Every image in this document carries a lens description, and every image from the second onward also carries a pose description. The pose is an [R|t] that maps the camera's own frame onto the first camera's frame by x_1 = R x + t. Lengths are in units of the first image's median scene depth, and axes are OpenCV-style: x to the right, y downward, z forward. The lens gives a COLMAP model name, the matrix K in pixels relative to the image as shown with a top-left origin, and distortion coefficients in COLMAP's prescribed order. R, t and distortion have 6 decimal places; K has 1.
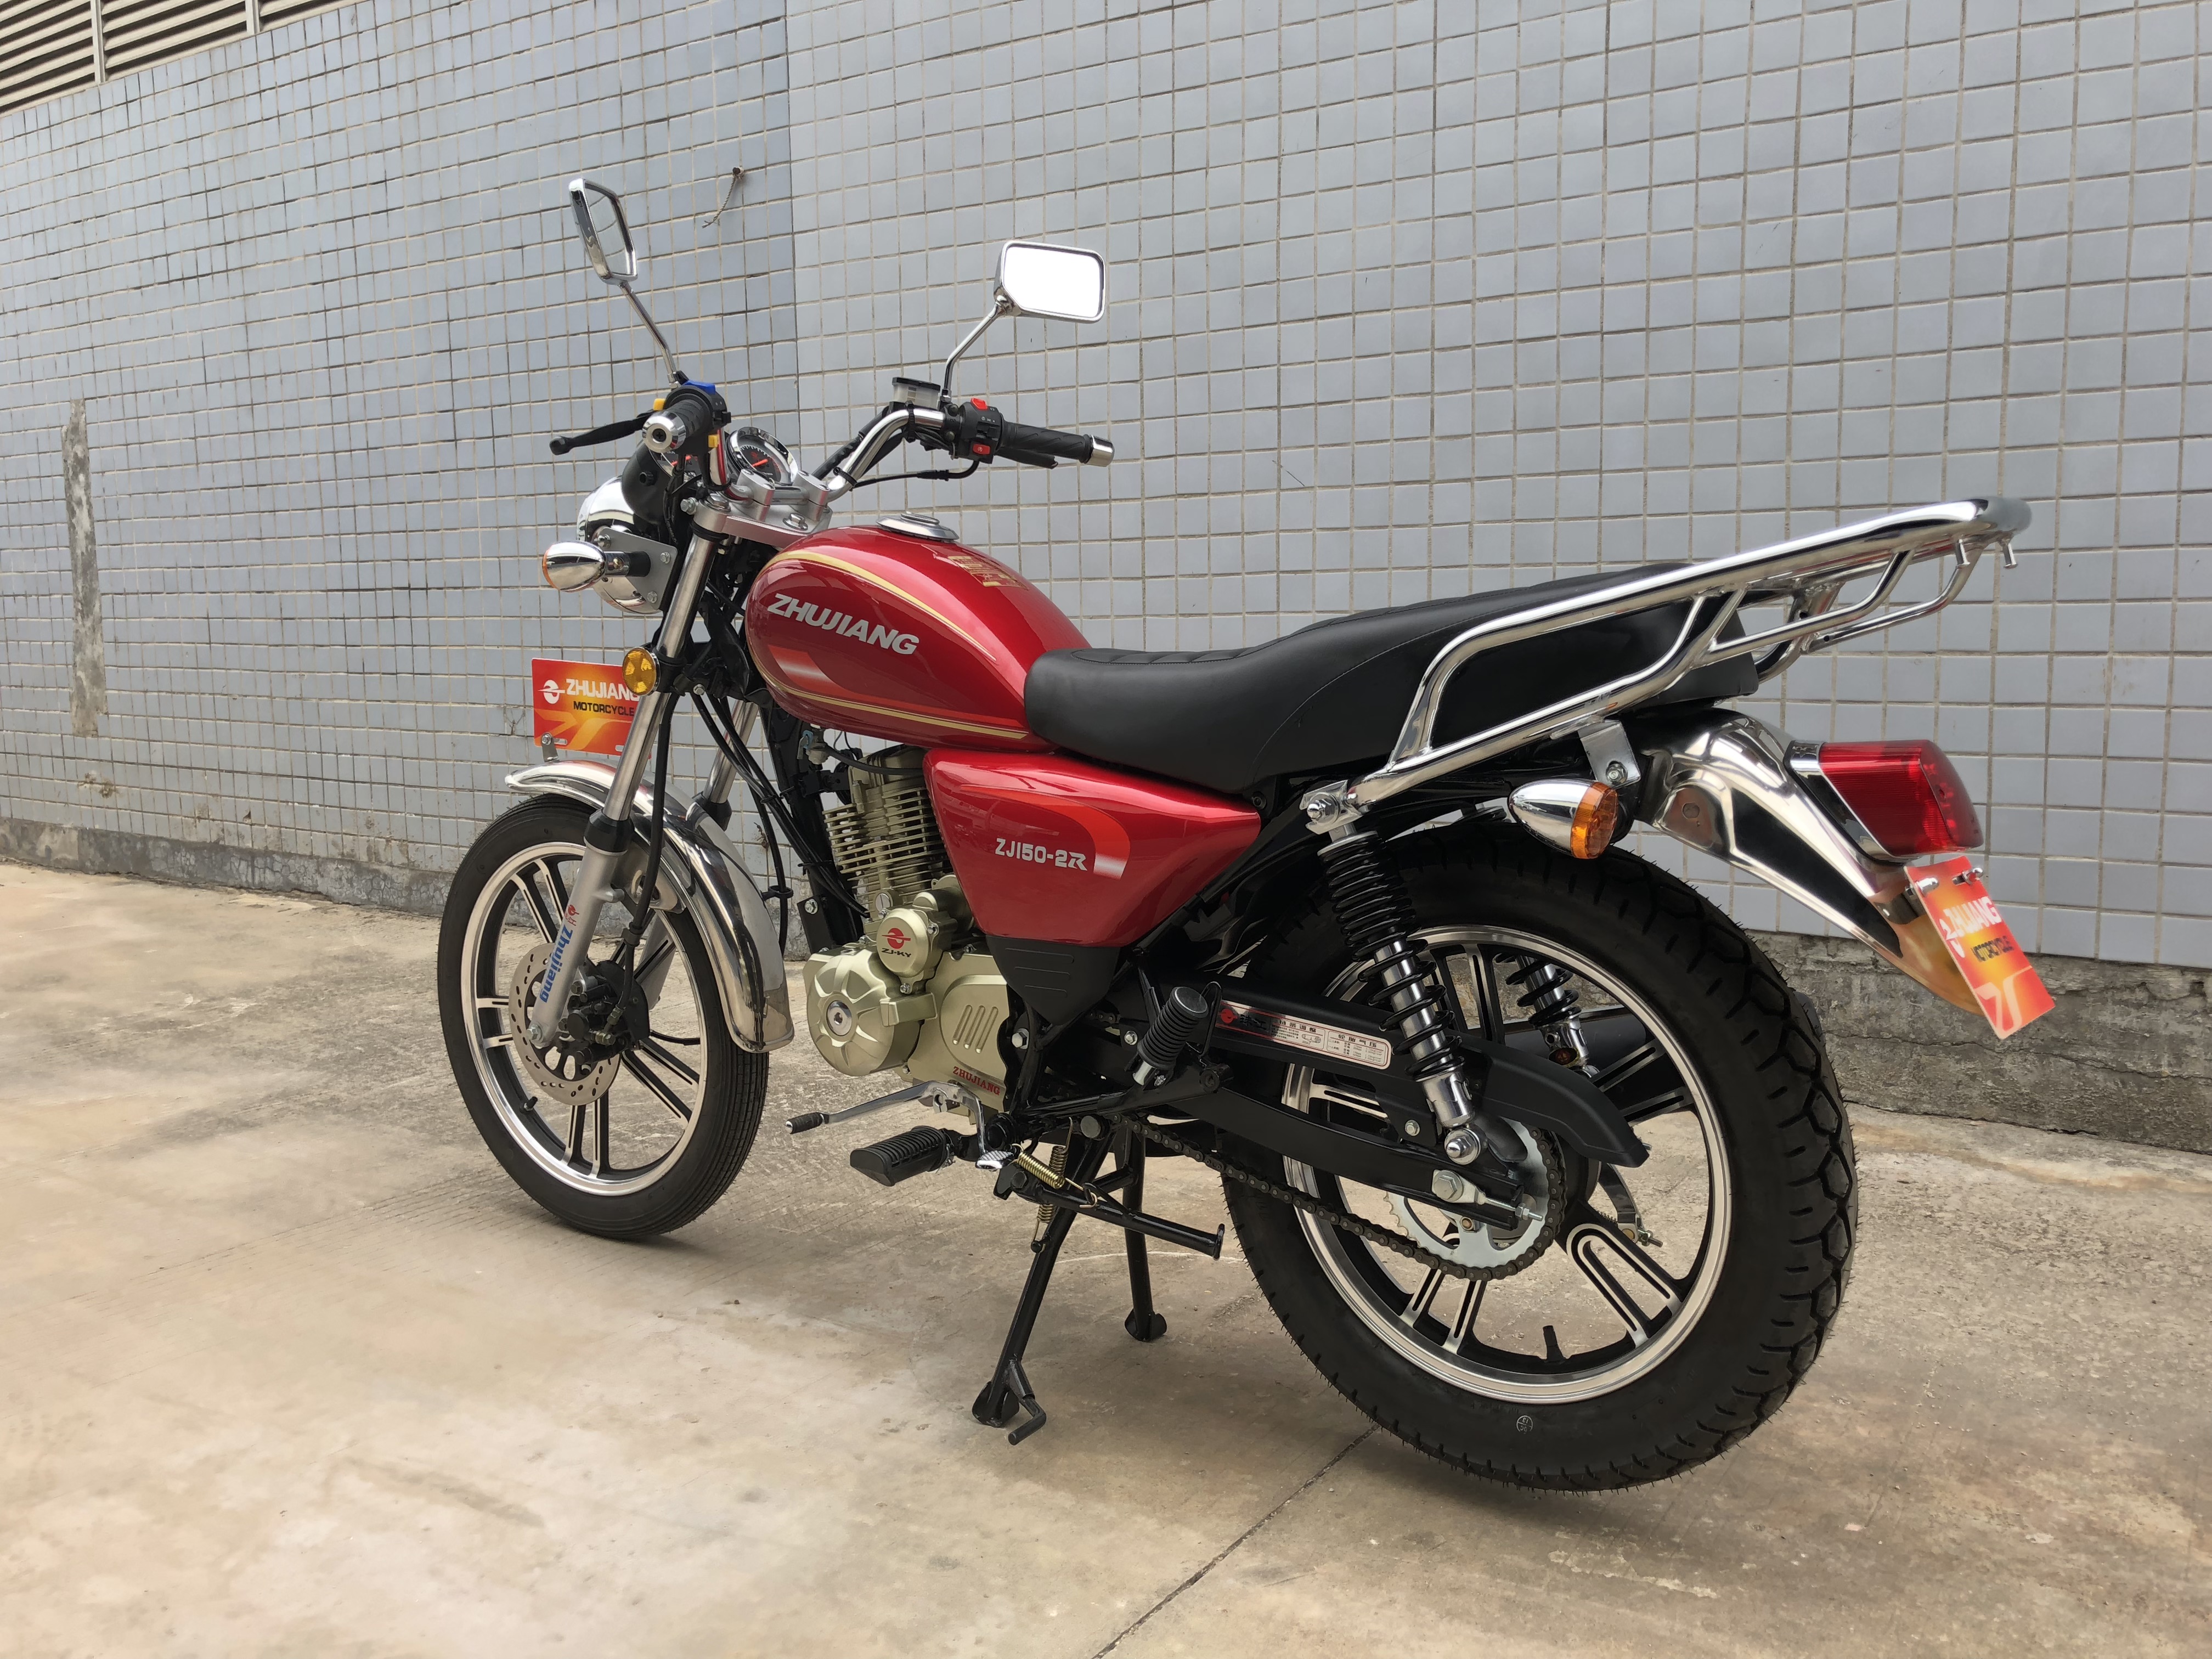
lens RADIAL K [[1826.4, 0, 1092.8], [0, 1826.4, 811.1], [0, 0, 1]] dist [0.008057, 0.007214]
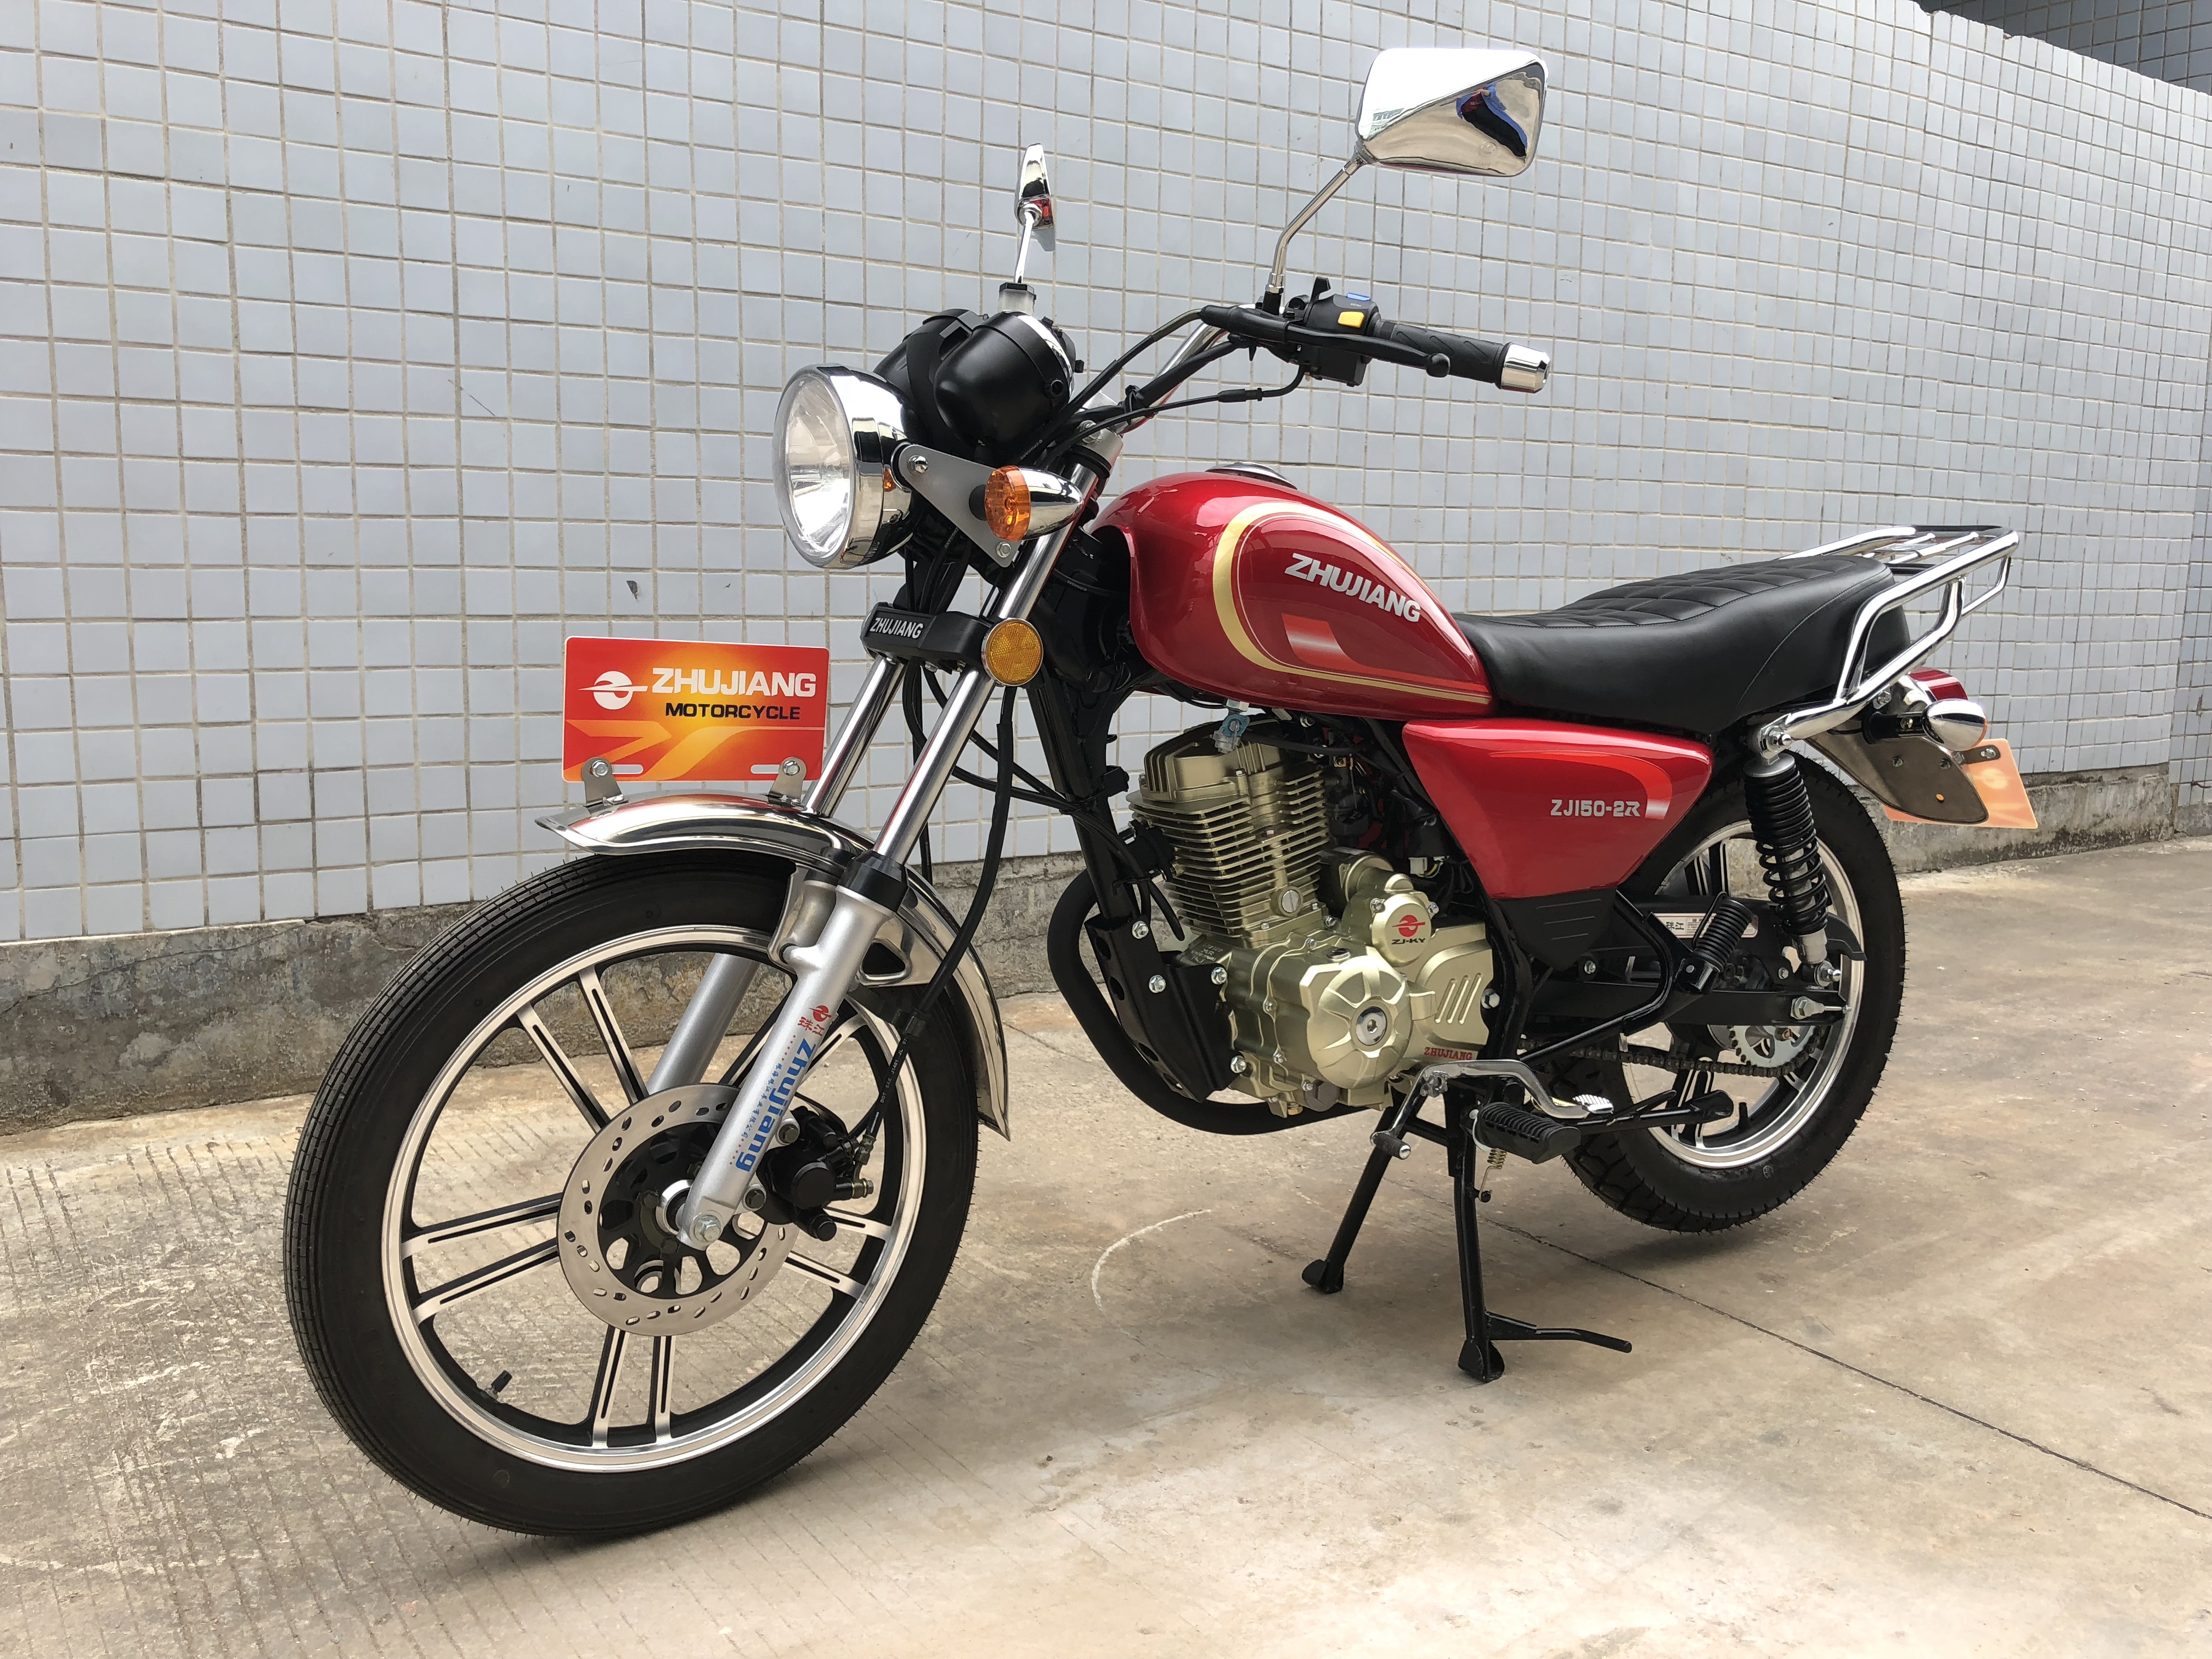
lens RADIAL K [[1826.4, 0, 1103.2], [0, 1826.4, 807.4], [0, 0, 1]] dist [0.008057, 0.007214]
pose [[0.376969, -0.103583, 0.920416, -0.606358], [0.084100, 0.993450, 0.077358, -0.045325], [-0.922400, 0.048246, 0.383211, 0.462656]]
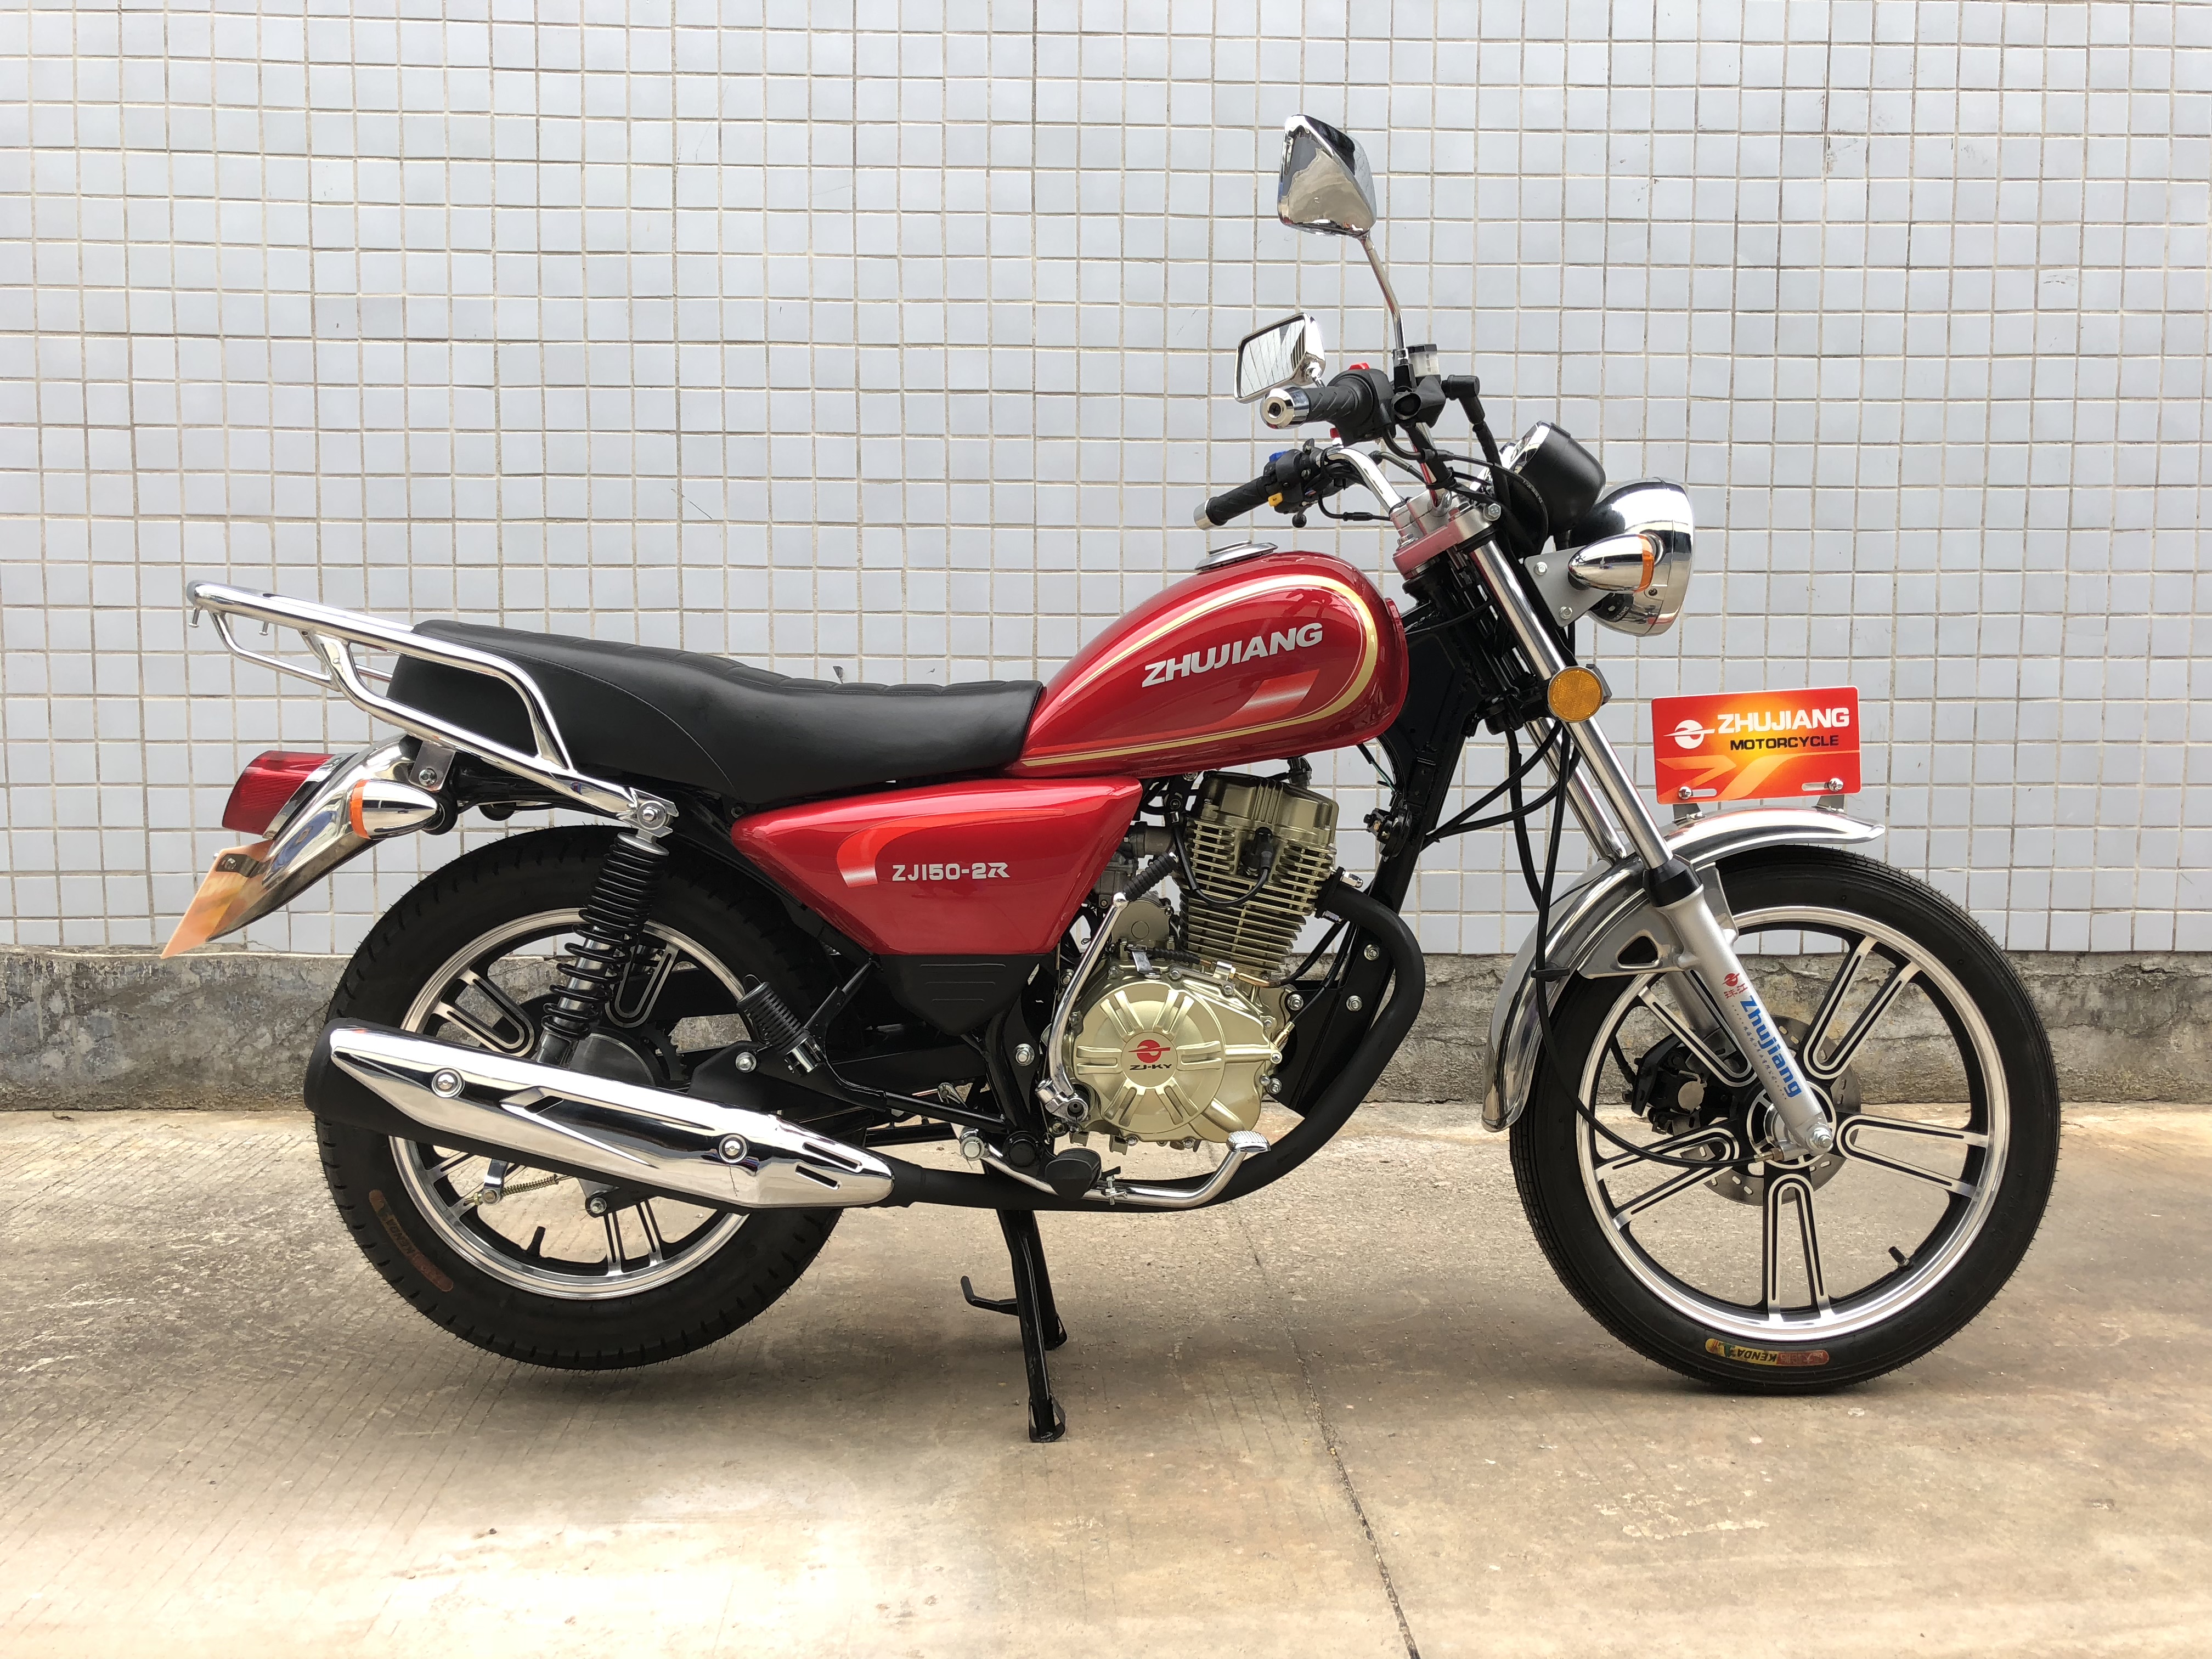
lens RADIAL K [[1826.4, 0, 1100.1], [0, 1826.4, 800.0], [0, 0, 1]] dist [0.008057, 0.007214]
pose [[0.801861, -0.028356, 0.596837, -0.304922], [0.051624, 0.998426, -0.021922, -0.005067], [-0.595276, 0.048390, 0.802063, 0.152200]]
